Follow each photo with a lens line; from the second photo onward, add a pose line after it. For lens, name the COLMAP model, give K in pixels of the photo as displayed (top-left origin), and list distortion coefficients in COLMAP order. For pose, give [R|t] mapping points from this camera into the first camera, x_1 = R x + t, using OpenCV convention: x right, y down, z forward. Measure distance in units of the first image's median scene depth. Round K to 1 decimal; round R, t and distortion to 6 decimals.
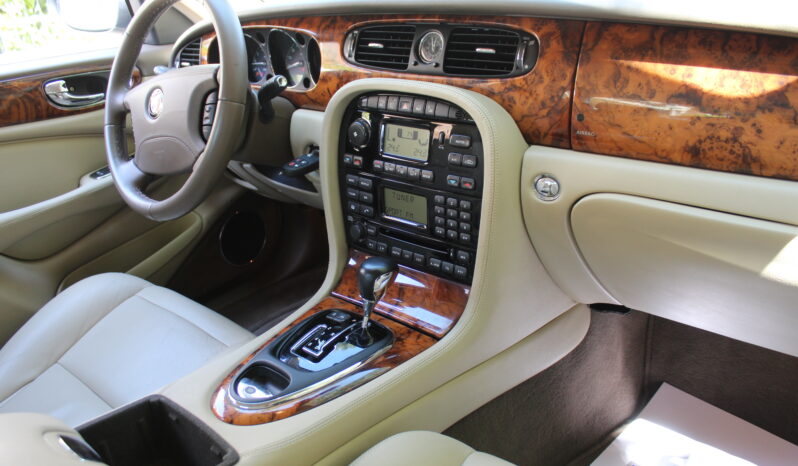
lens RADIAL K [[663.7, 0, 402.3], [0, 663.7, 233.8], [0, 0, 1]] dist [-0.164609, 0.141413]
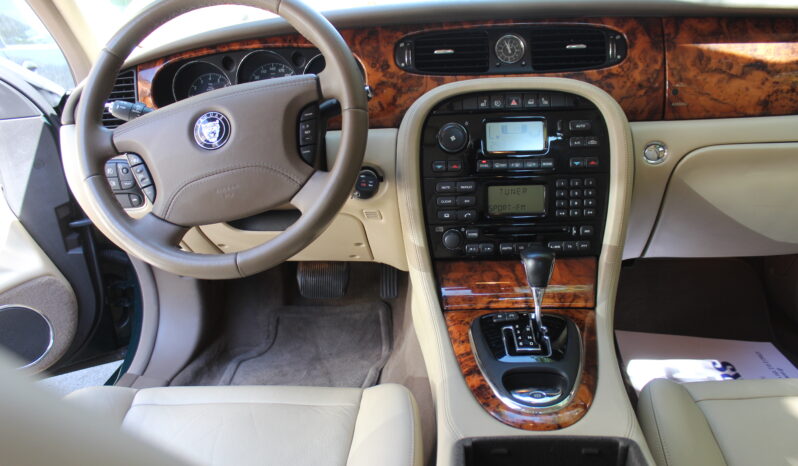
lens RADIAL K [[663.7, 0, 400.9], [0, 663.7, 232.1], [0, 0, 1]] dist [-0.164609, 0.141413]
pose [[0.796025, -0.174095, 0.579685, -0.830664], [0.239120, 0.970286, -0.036958, 0.002569], [-0.556027, 0.168034, 0.814002, 0.303193]]
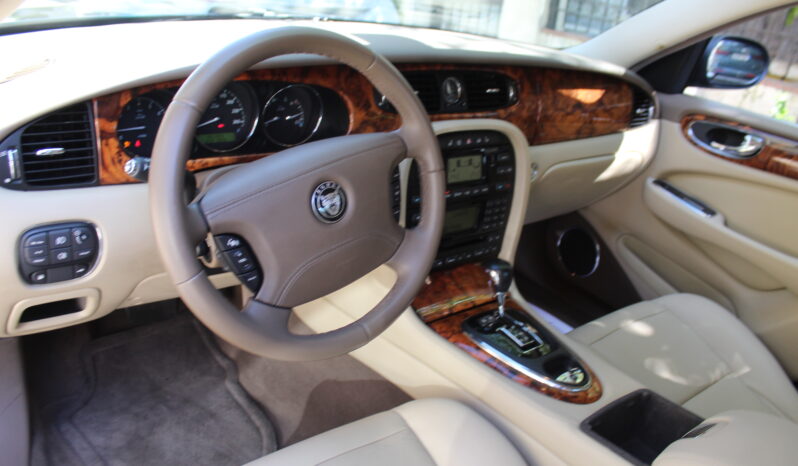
lens RADIAL K [[663.7, 0, 399.0], [0, 663.7, 227.3], [0, 0, 1]] dist [-0.164609, 0.141413]
pose [[0.151680, -0.312017, 0.937890, -1.311075], [0.244409, 0.931243, 0.270279, -0.436793], [-0.957736, 0.188233, 0.217511, 0.943693]]
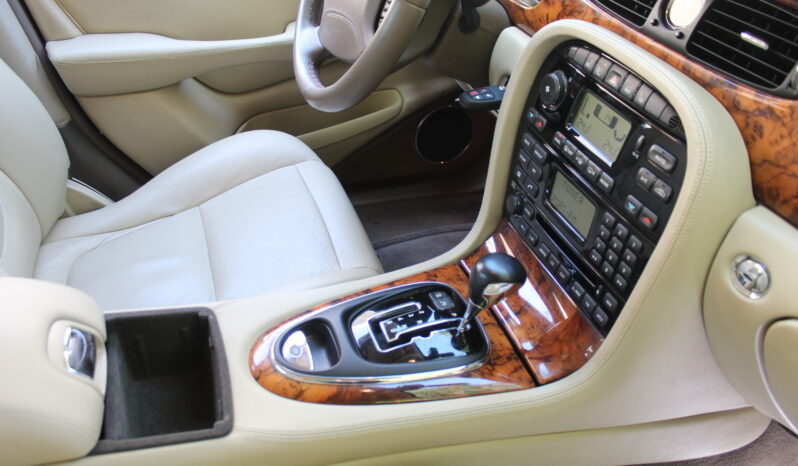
lens RADIAL K [[663.7, 0, 400.8], [0, 663.7, 234.8], [0, 0, 1]] dist [-0.164609, 0.141413]
pose [[0.863743, 0.385417, -0.324657, 0.103449], [-0.313611, 0.915402, 0.252364, -0.153647], [0.394457, -0.116161, 0.911543, 0.269254]]
